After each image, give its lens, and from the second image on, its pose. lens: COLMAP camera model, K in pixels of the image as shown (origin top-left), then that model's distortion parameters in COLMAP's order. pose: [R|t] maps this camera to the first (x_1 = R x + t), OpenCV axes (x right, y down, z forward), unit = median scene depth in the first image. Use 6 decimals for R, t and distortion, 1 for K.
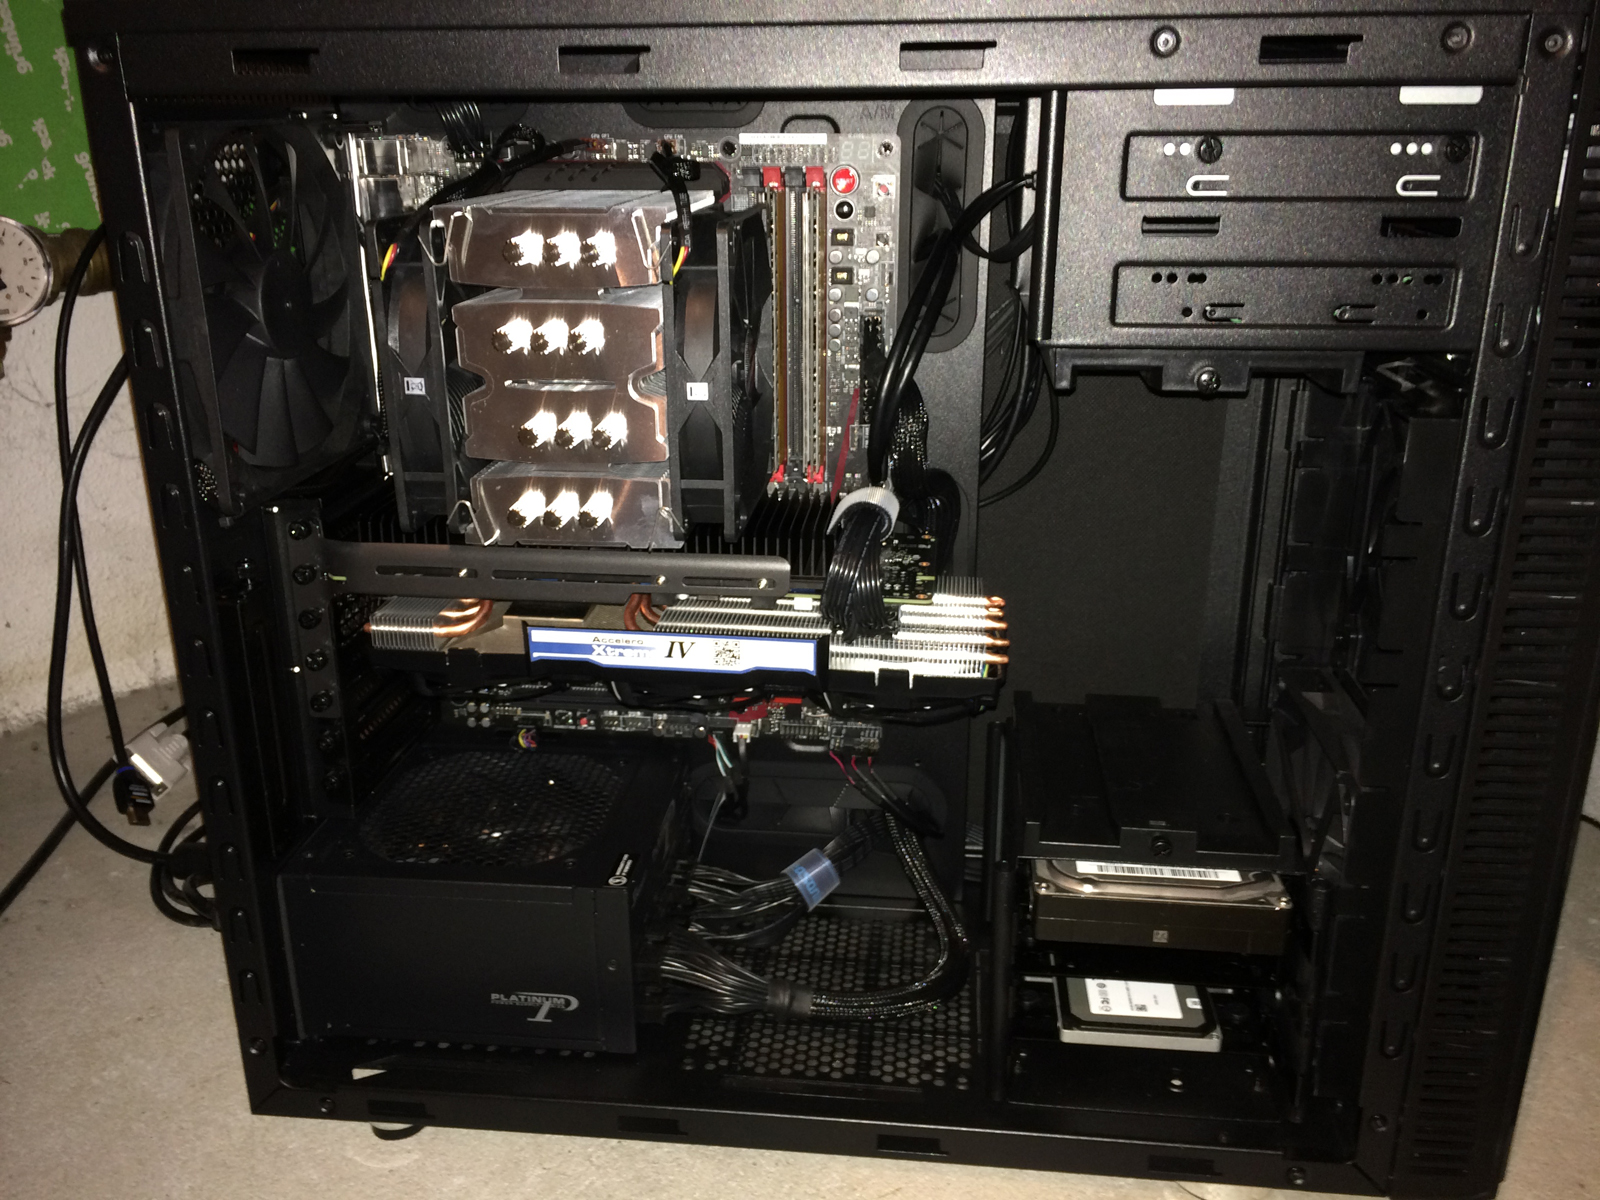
lens RADIAL K [[1413.3, 0, 799.7], [0, 1413.3, 592.1], [0, 0, 1]] dist [0.083531, -0.173930]
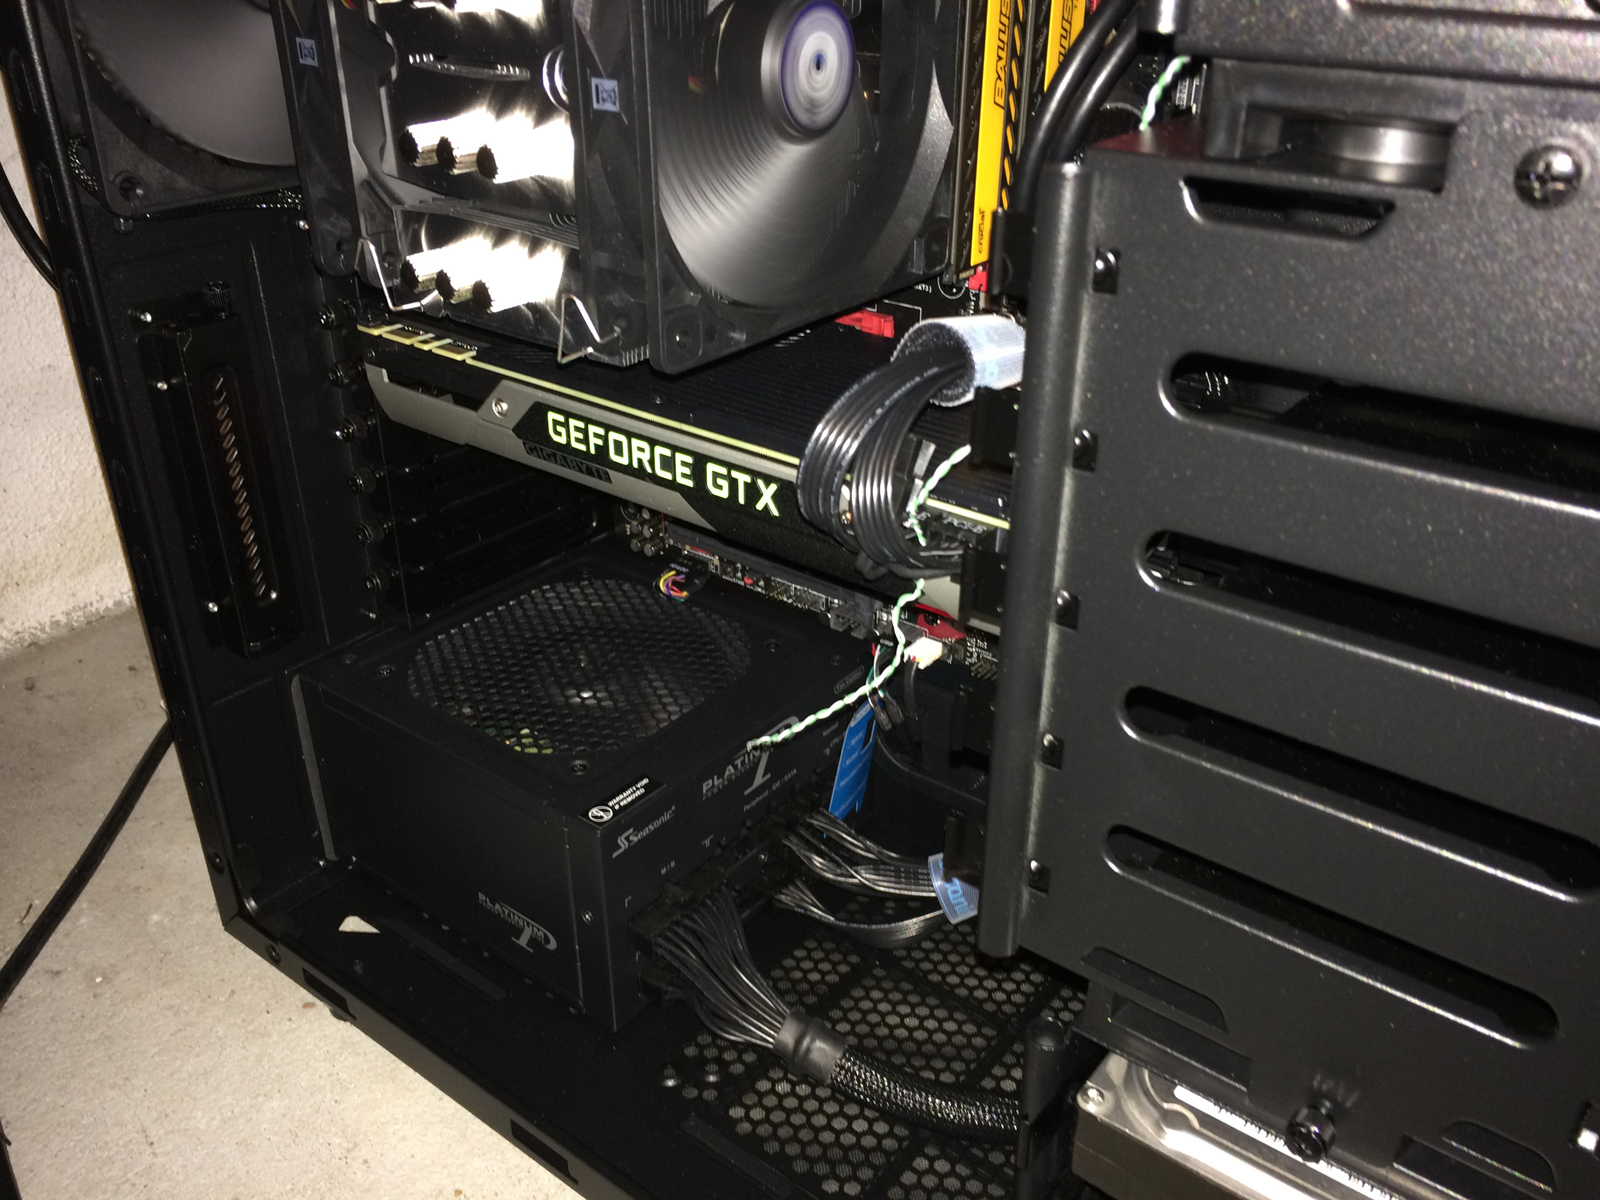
lens RADIAL K [[1373.9, 0, 796.8], [0, 1373.9, 578.3], [0, 0, 1]] dist [0.082383, 0.001963]
pose [[0.850611, 0.249316, -0.462928, 0.222570], [-0.181950, 0.965611, 0.185716, -0.053635], [0.493310, -0.073742, 0.866722, 0.400171]]
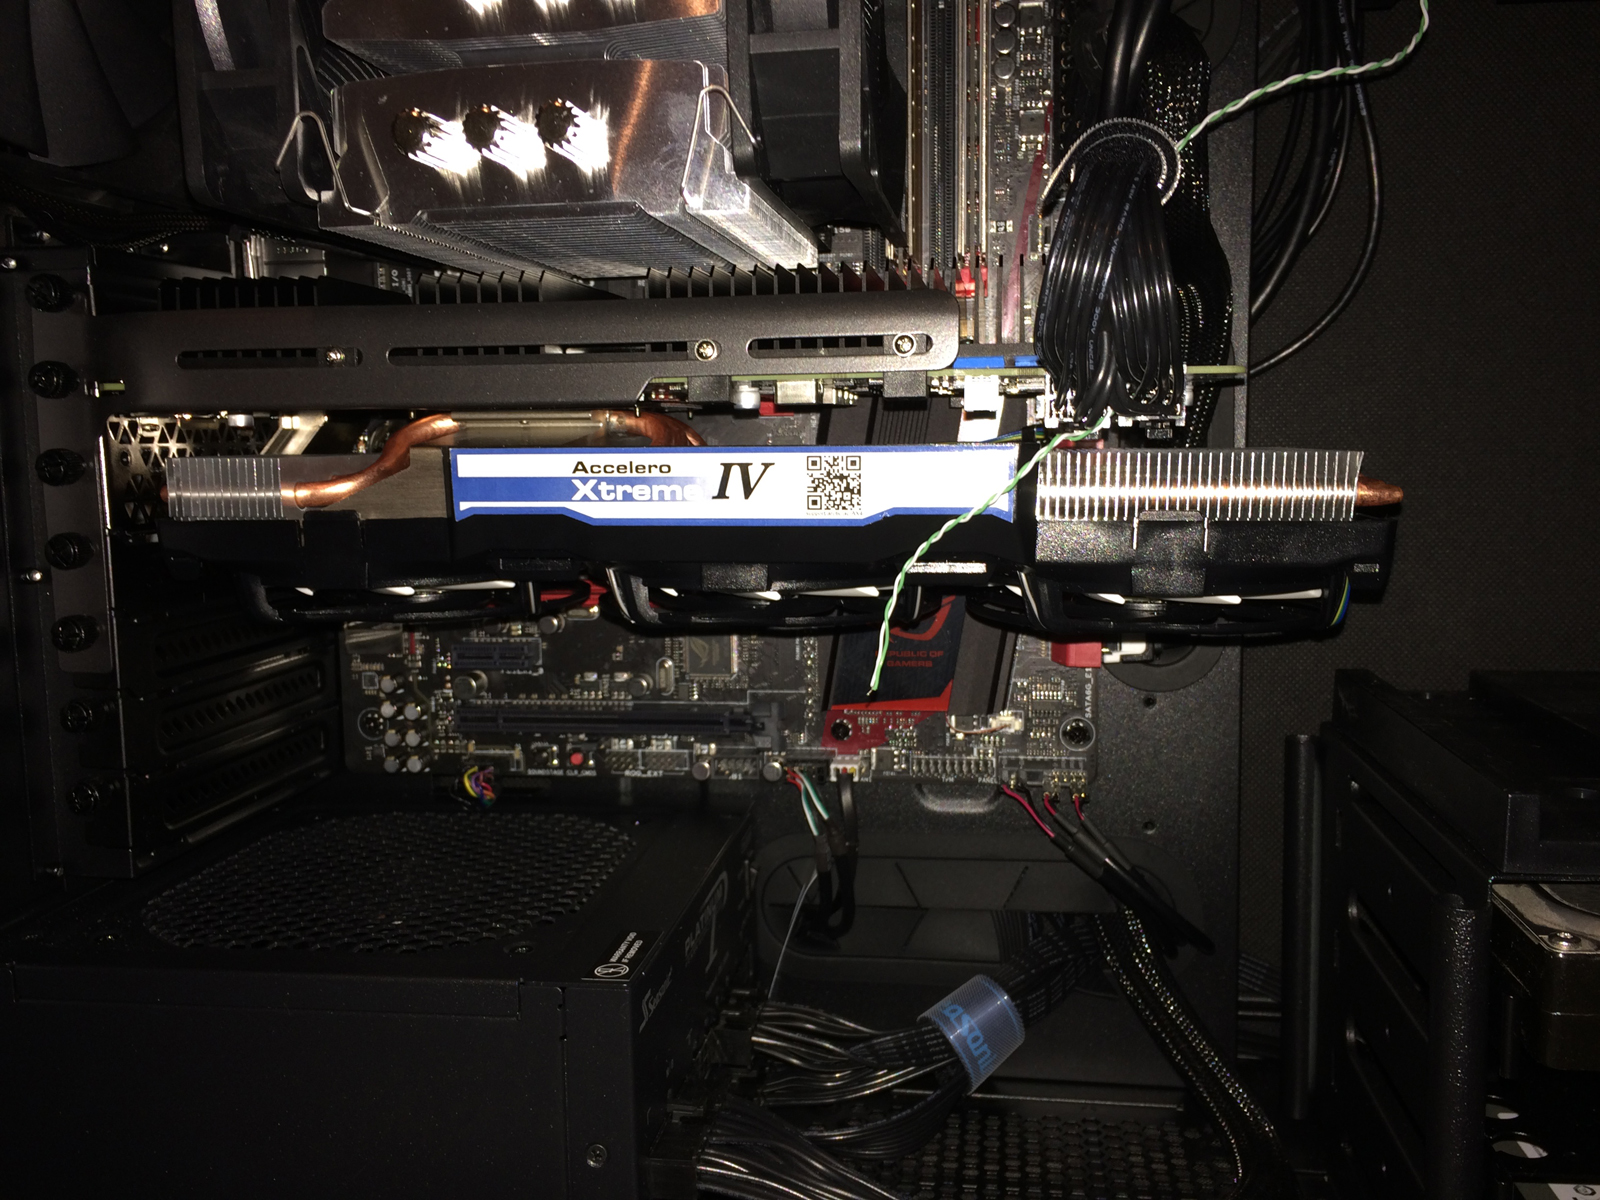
lens RADIAL K [[1396.6, 0, 806.7], [0, 1396.6, 571.4], [0, 0, 1]] dist [0.083892, -0.173162]
pose [[0.999412, -0.010266, -0.032717, -0.038293], [0.002297, 0.972028, -0.234853, 0.162901], [0.034213, 0.234640, 0.971480, 0.440205]]
